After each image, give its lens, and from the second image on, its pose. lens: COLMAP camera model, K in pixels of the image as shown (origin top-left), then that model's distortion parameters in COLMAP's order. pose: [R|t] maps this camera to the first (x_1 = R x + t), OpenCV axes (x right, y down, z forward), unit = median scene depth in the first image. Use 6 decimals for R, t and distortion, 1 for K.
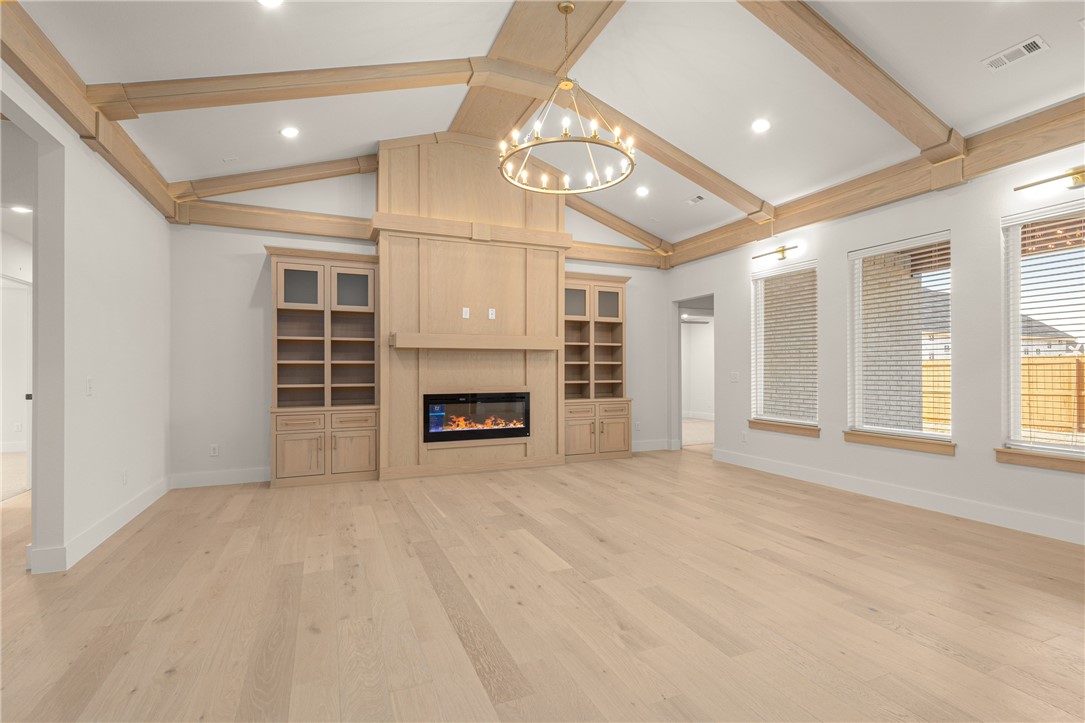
lens RADIAL K [[502.7, 0, 540.4], [0, 502.7, 367.4], [0, 0, 1]] dist [0.002907, 0.000502]
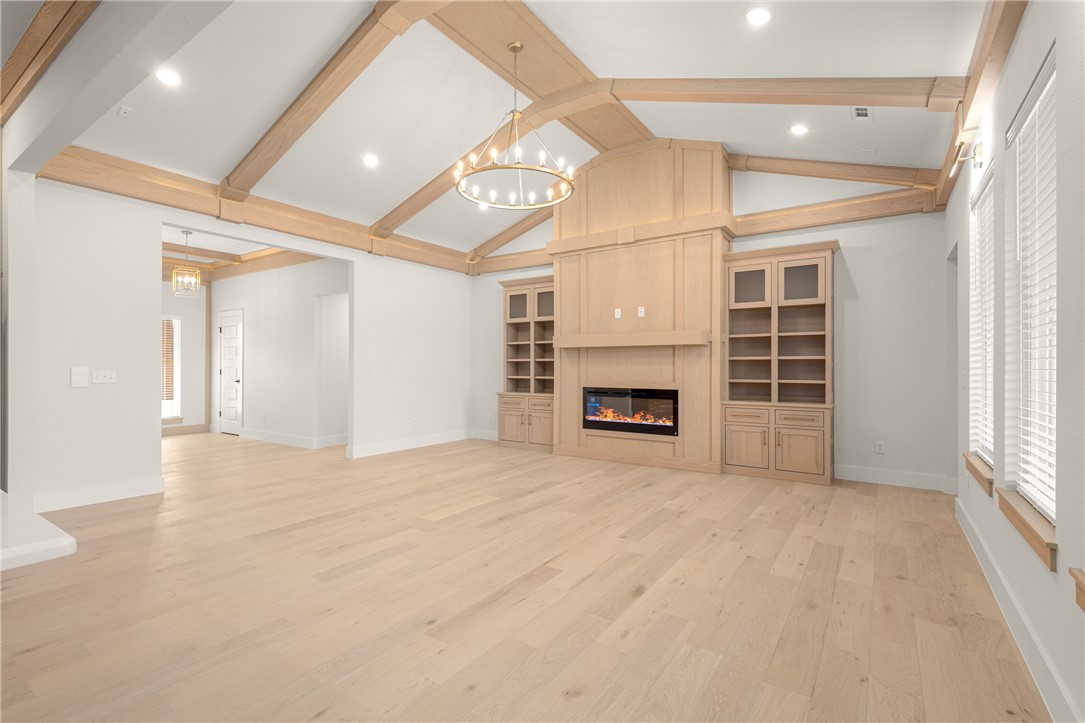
lens RADIAL K [[496.1, 0, 538.9], [0, 496.1, 363.9], [0, 0, 1]] dist [0.003569, 0.000361]
pose [[0.530374, -0.000929, -0.847763, 0.673312], [0.002670, 0.999996, 0.000574, -0.000891], [0.847759, -0.002568, 0.530375, 0.293906]]
